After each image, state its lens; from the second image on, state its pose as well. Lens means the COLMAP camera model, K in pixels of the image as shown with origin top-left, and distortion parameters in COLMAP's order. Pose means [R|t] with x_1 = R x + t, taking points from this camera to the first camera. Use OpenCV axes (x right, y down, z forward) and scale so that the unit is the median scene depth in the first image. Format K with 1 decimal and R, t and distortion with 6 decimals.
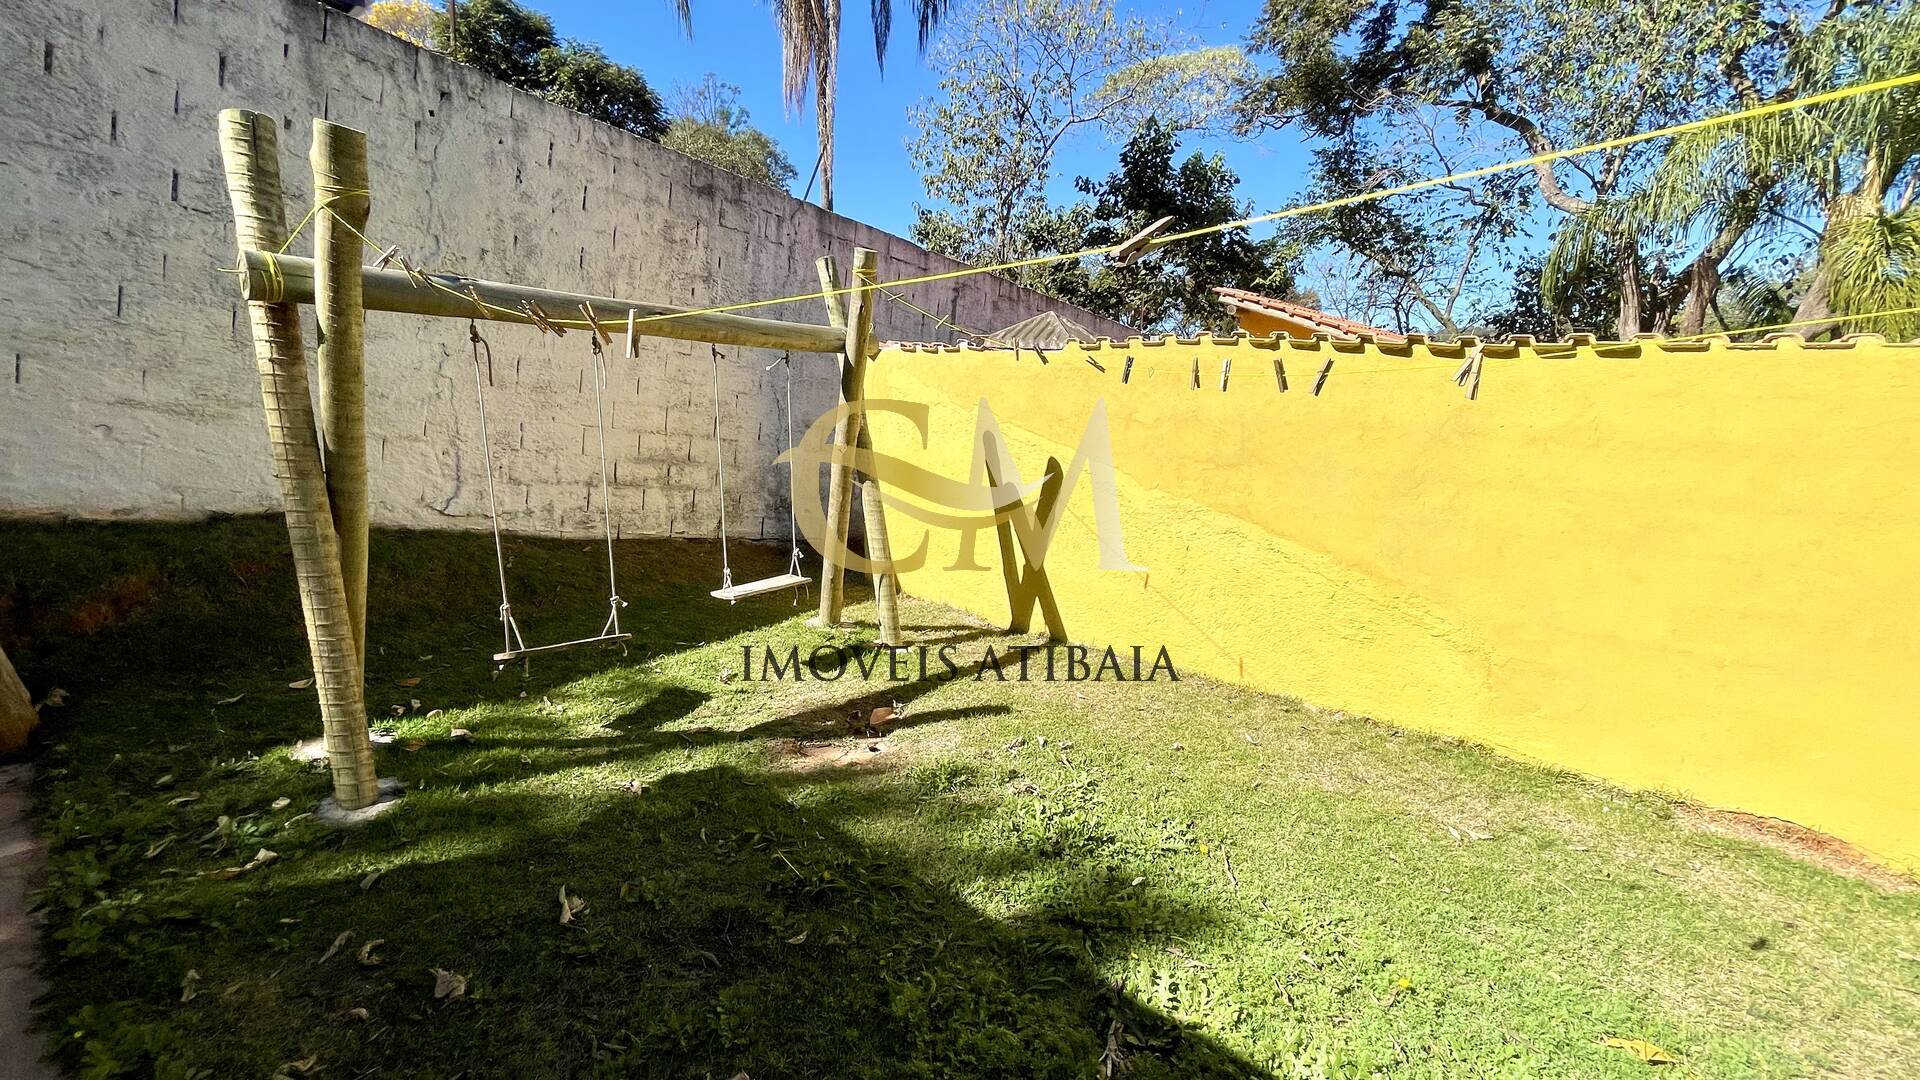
lens RADIAL K [[779.2, 0, 960.4], [0, 779.2, 538.6], [0, 0, 1]] dist [-0.001210, 0.001377]
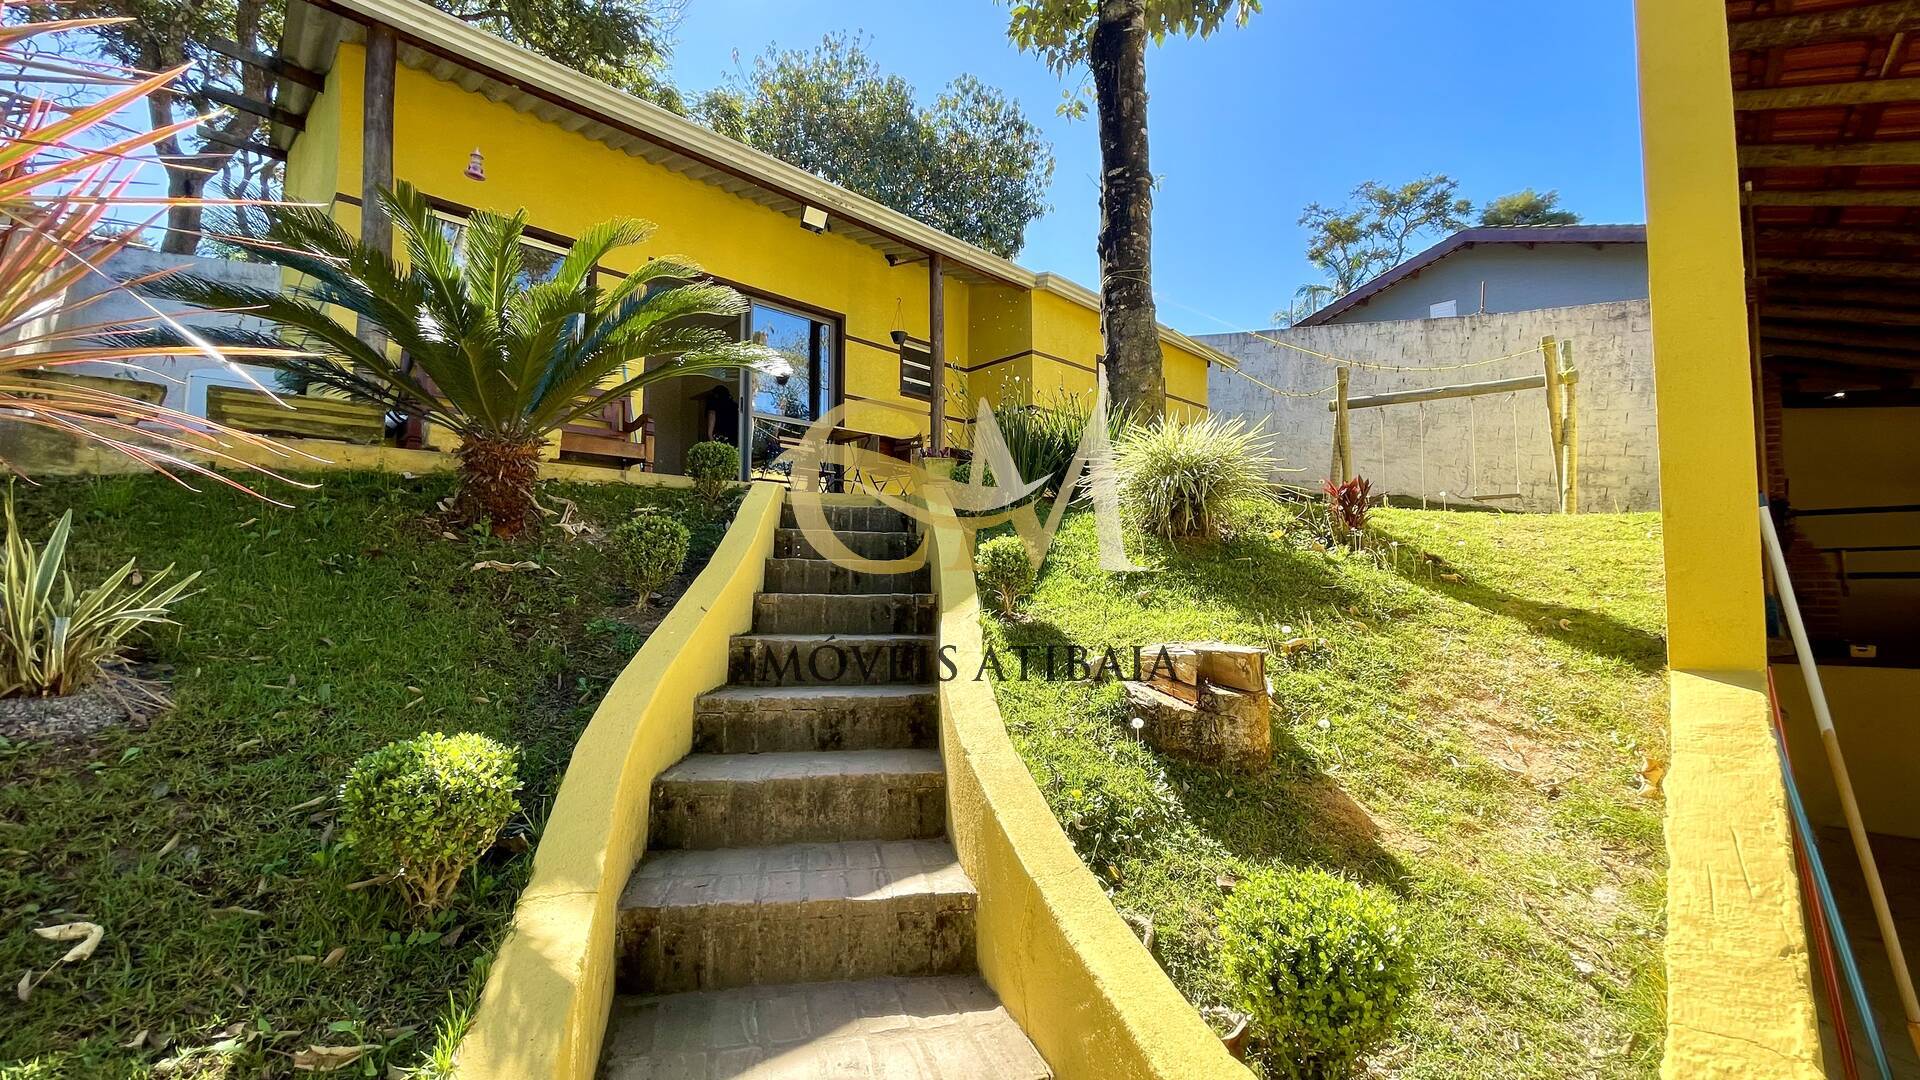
lens RADIAL K [[779.2, 0, 960.6], [0, 779.2, 545.1], [0, 0, 1]] dist [-0.001210, 0.001377]
pose [[-0.092002, -0.063730, -0.993717, 1.526301], [-0.205791, 0.977622, -0.043645, 0.441924], [0.974261, 0.200483, -0.103059, -0.168391]]
